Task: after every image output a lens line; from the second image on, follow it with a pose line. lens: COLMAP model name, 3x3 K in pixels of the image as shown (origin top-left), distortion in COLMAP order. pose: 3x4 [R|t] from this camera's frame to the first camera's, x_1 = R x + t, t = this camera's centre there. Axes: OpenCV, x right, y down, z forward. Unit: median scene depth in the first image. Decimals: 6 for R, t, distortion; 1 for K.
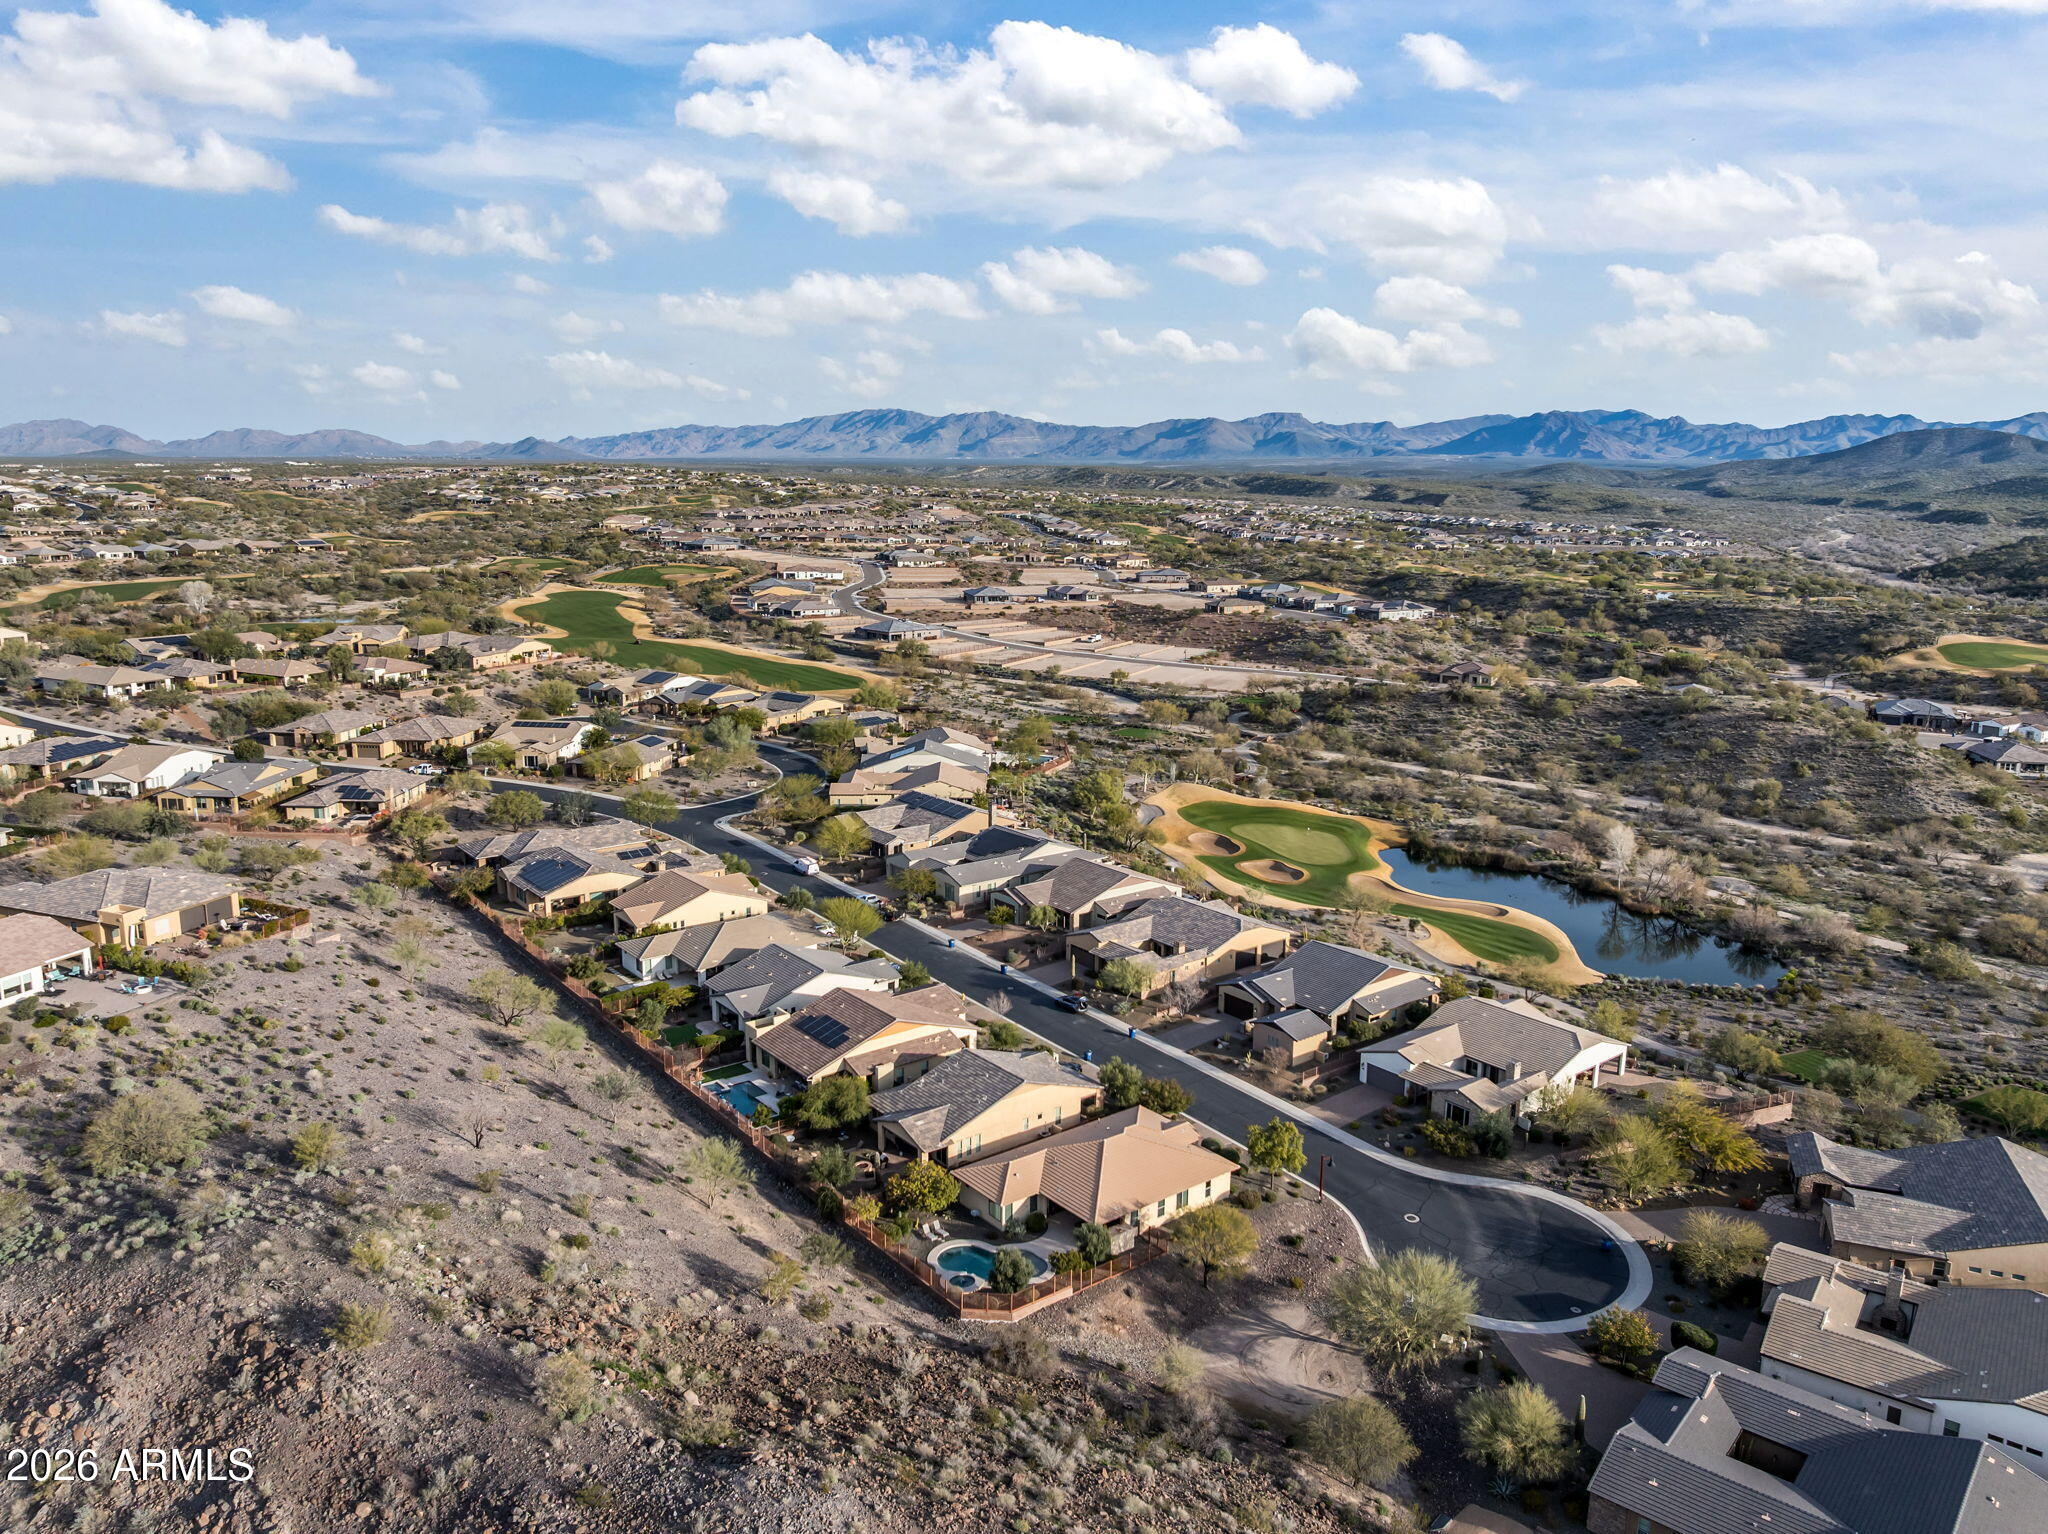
lens RADIAL K [[1436.9, 0, 1033.0], [0, 1436.9, 753.6], [0, 0, 1]] dist [-0.034776, -0.011492]
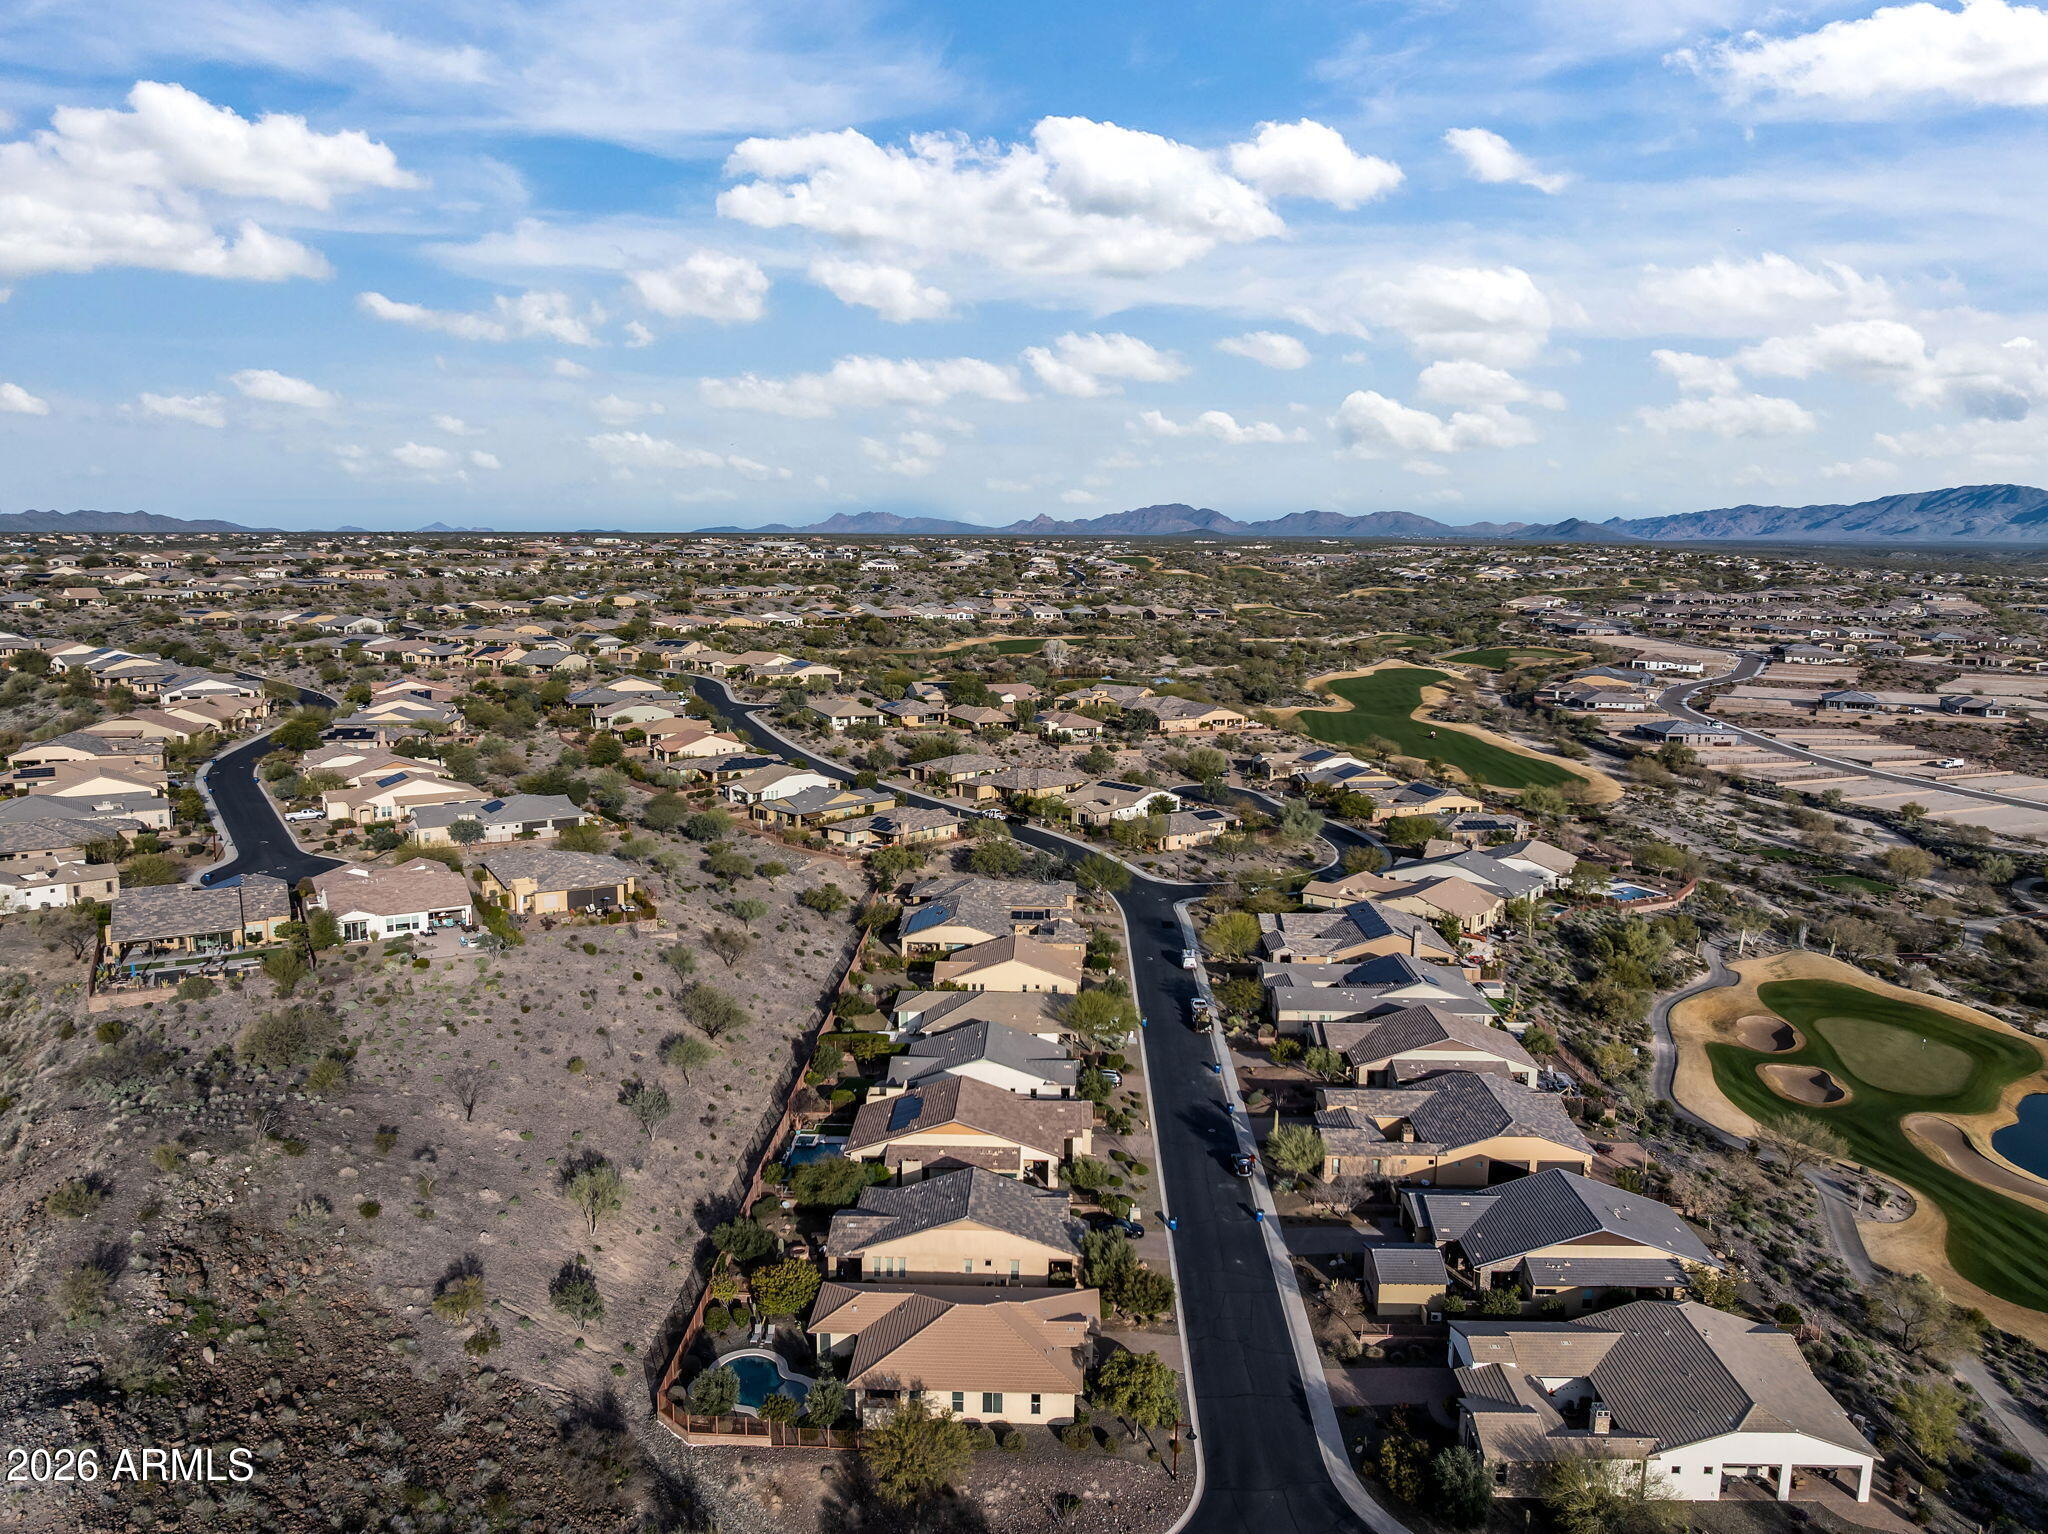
lens RADIAL K [[1436.9, 0, 1033.0], [0, 1436.9, 753.6], [0, 0, 1]] dist [-0.034776, -0.011492]
pose [[0.771574, 0.091557, -0.629517, 0.306346], [-0.126143, 0.991958, -0.010337, -0.029215], [0.623508, 0.087385, 0.776918, 0.168747]]
